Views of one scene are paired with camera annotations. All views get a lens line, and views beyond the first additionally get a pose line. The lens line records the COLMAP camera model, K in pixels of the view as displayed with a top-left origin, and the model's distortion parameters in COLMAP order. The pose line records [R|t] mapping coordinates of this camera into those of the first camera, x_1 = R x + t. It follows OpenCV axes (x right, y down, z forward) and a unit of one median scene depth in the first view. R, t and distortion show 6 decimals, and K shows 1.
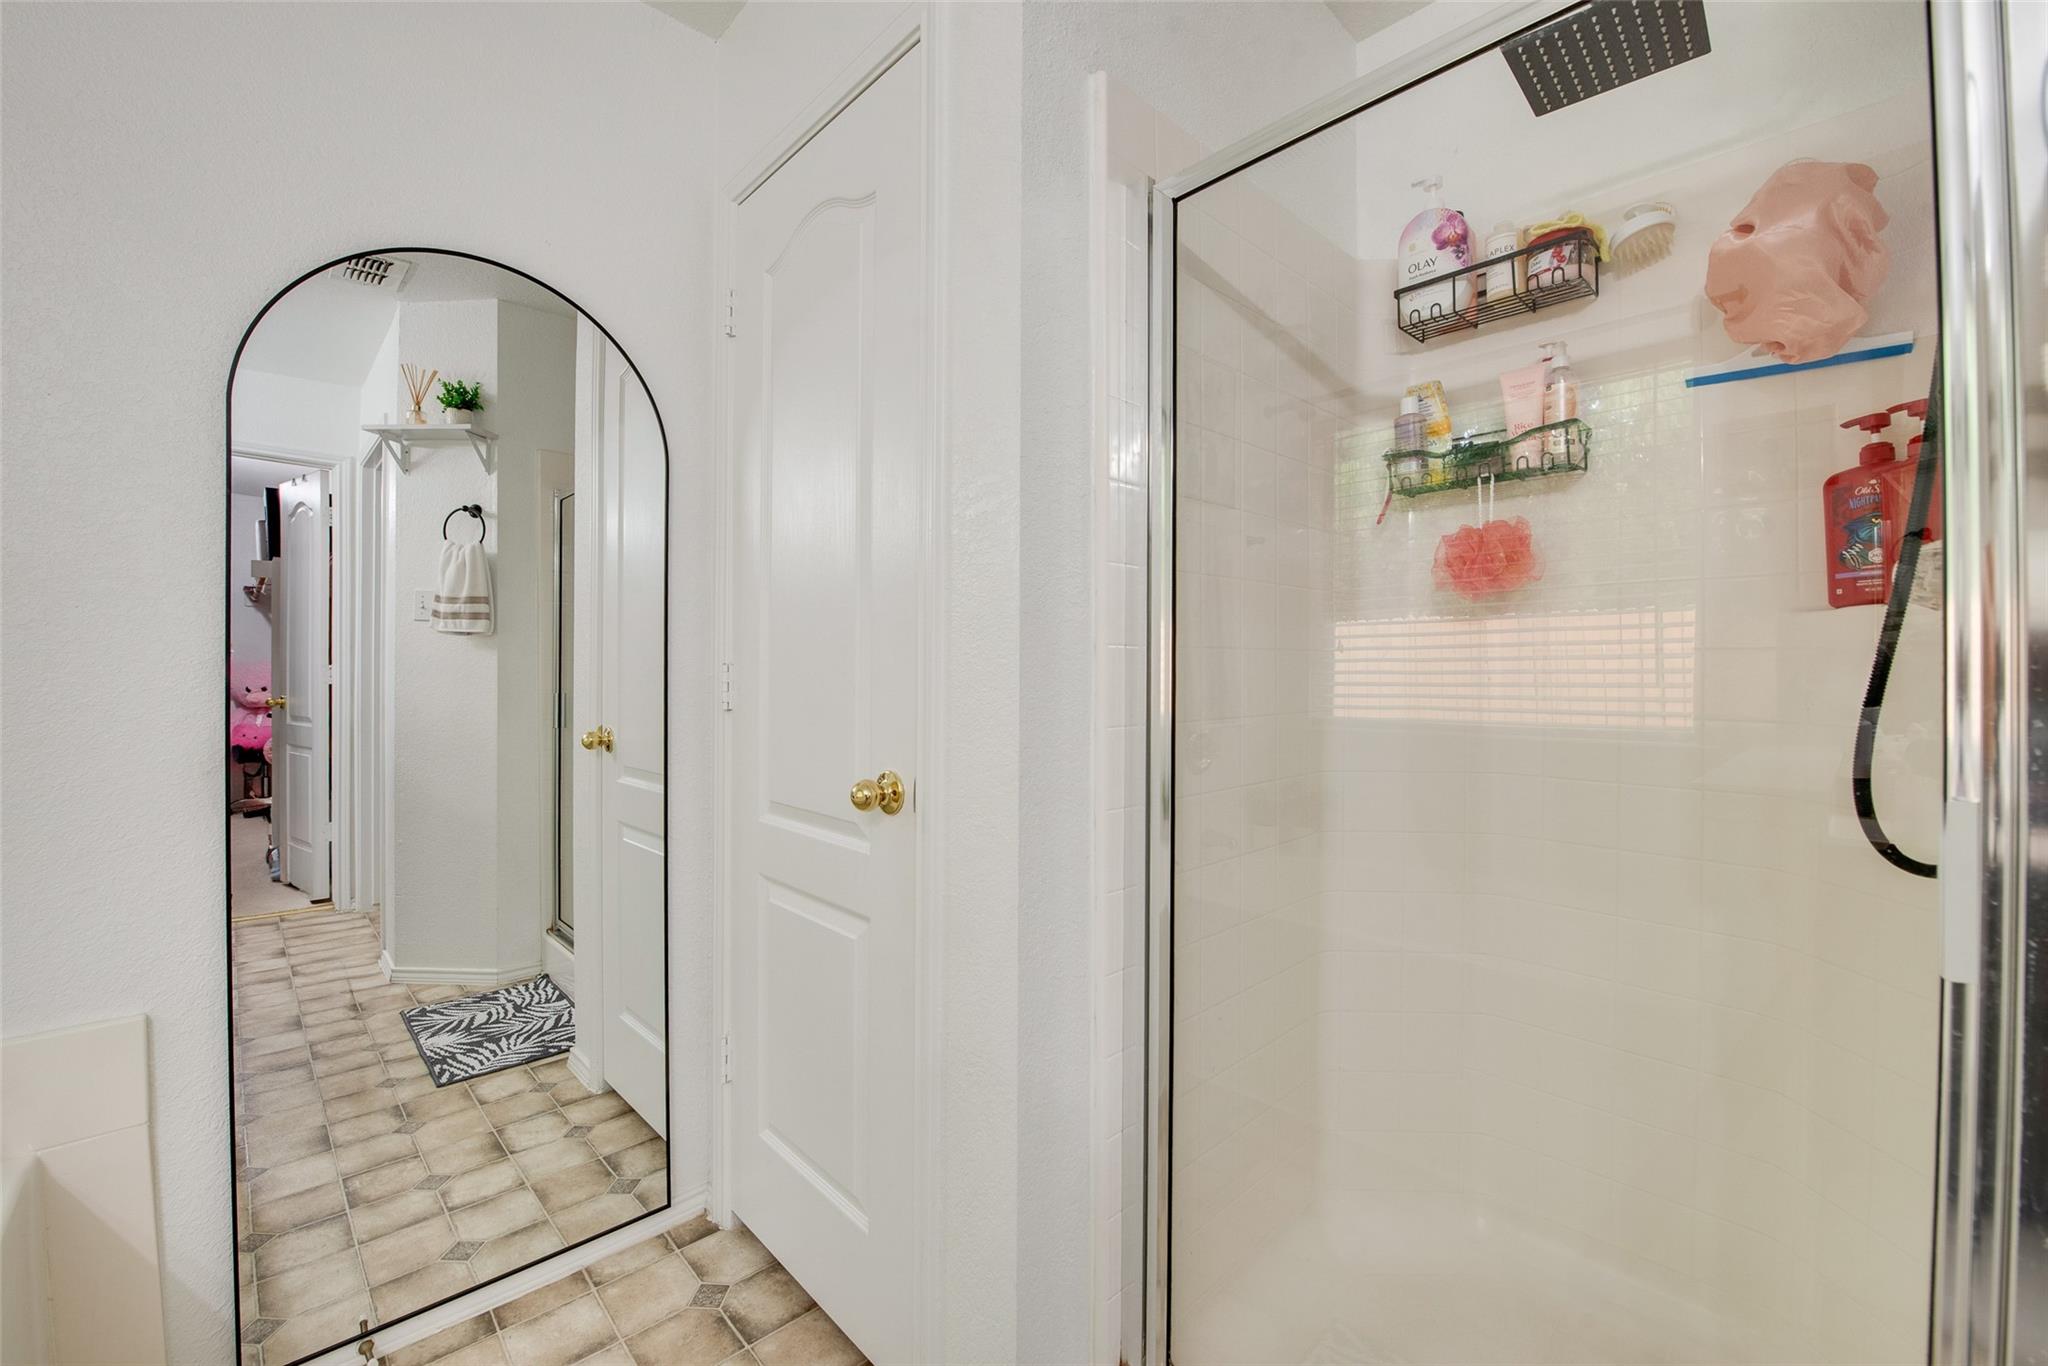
lens RADIAL K [[817.7, 0, 1004.5], [0, 817.7, 655.1], [0, 0, 1]] dist [-0.022903, 0.000312]
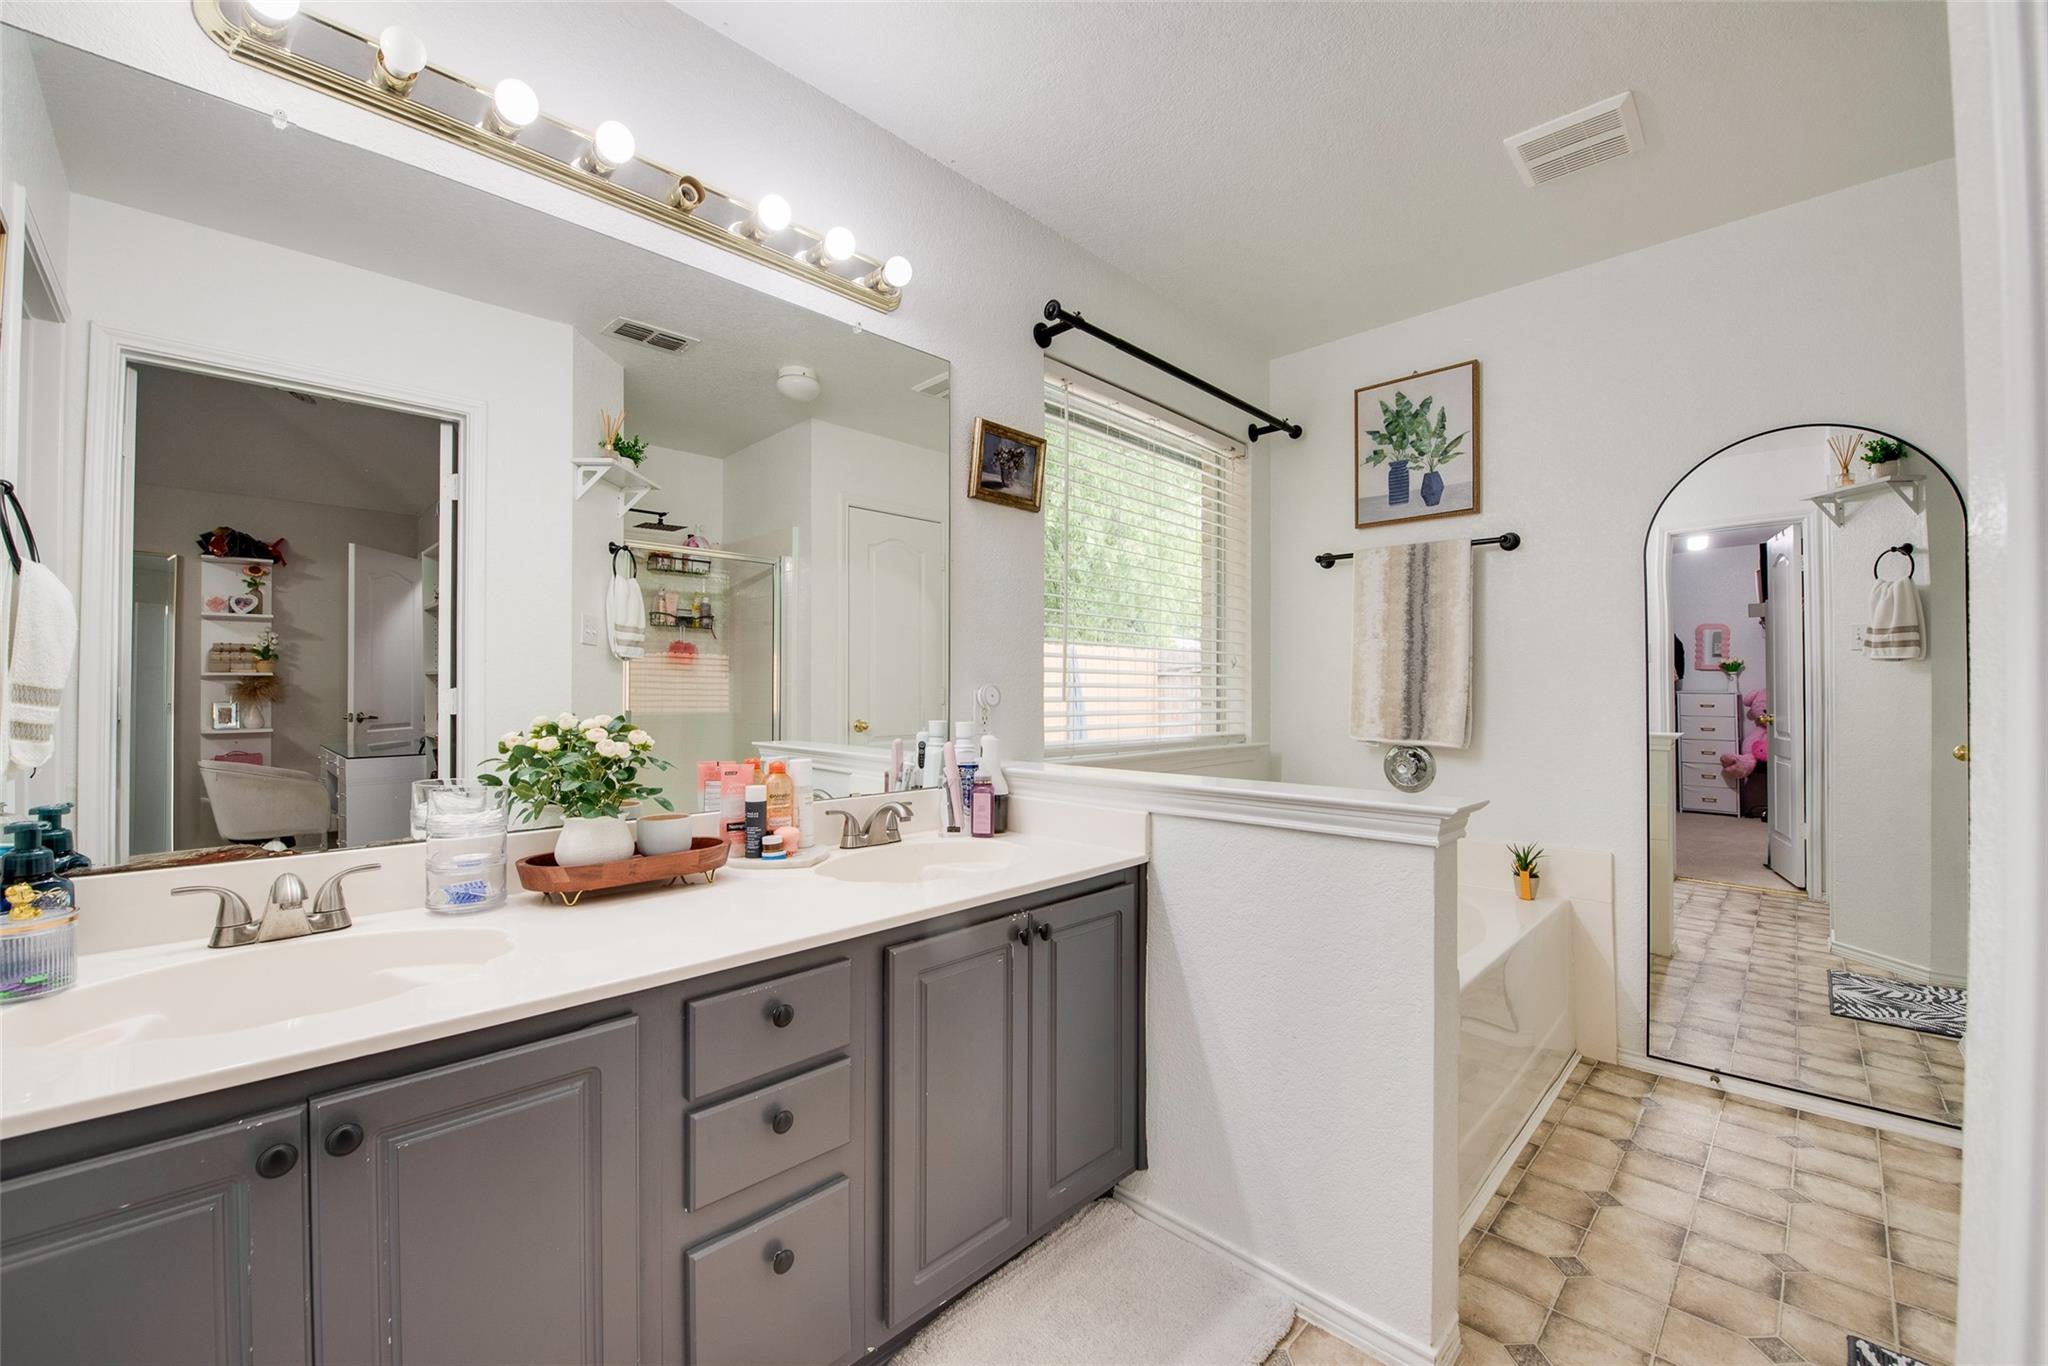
lens RADIAL K [[817.7, 0, 995.0], [0, 817.7, 683.2], [0, 0, 1]] dist [-0.022903, 0.000312]
pose [[0.013795, -0.007167, -0.999879, 0.426088], [0.008655, 0.999938, -0.007048, 0.003022], [0.999867, -0.008556, 0.013856, -0.272999]]
